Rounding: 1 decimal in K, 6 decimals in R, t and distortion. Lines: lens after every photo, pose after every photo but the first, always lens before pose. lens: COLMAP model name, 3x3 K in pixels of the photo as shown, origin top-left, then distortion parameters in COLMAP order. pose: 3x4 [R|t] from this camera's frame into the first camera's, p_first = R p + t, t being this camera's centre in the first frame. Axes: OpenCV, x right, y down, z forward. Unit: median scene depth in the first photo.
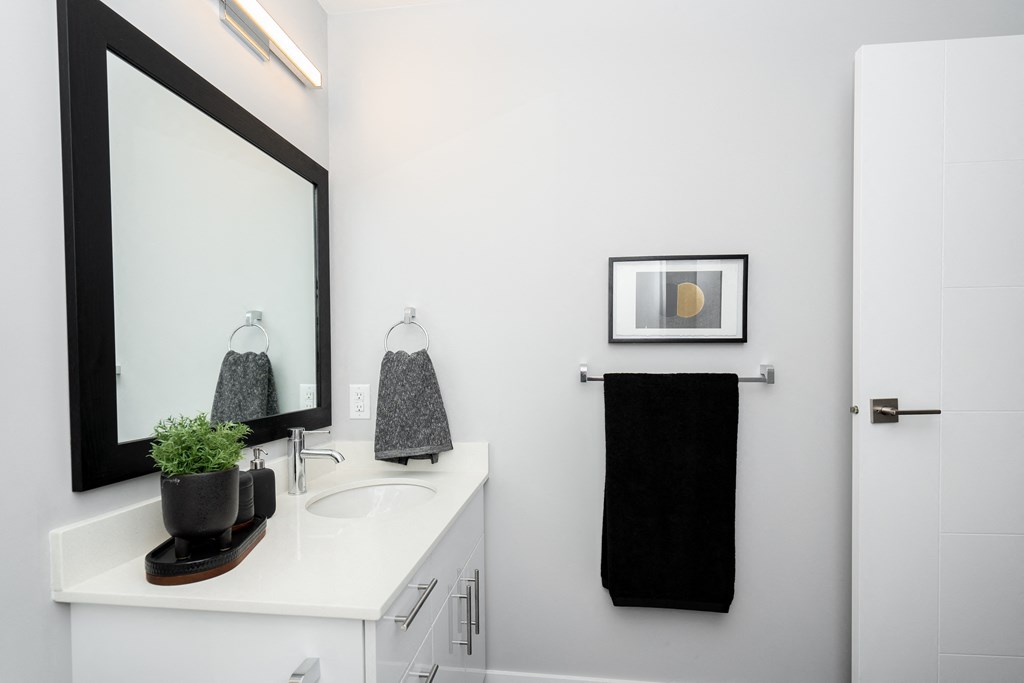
lens RADIAL K [[504.8, 0, 514.3], [0, 504.8, 373.7], [0, 0, 1]] dist [0.021821, 0.000439]
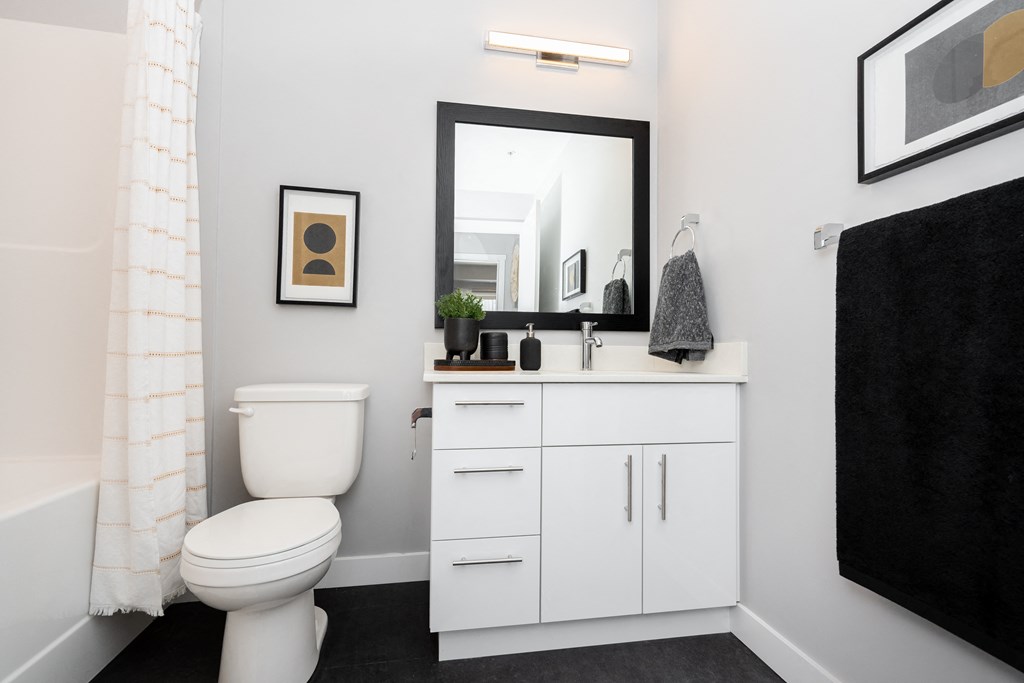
lens RADIAL K [[480.5, 0, 512.0], [0, 480.5, 341.5], [0, 0, 1]] dist [0.009208, -0.000311]
pose [[0.300675, -0.023830, -0.953429, 0.749399], [-0.039373, 0.998525, -0.037374, 0.219600], [0.952914, 0.048777, 0.299293, 0.438999]]
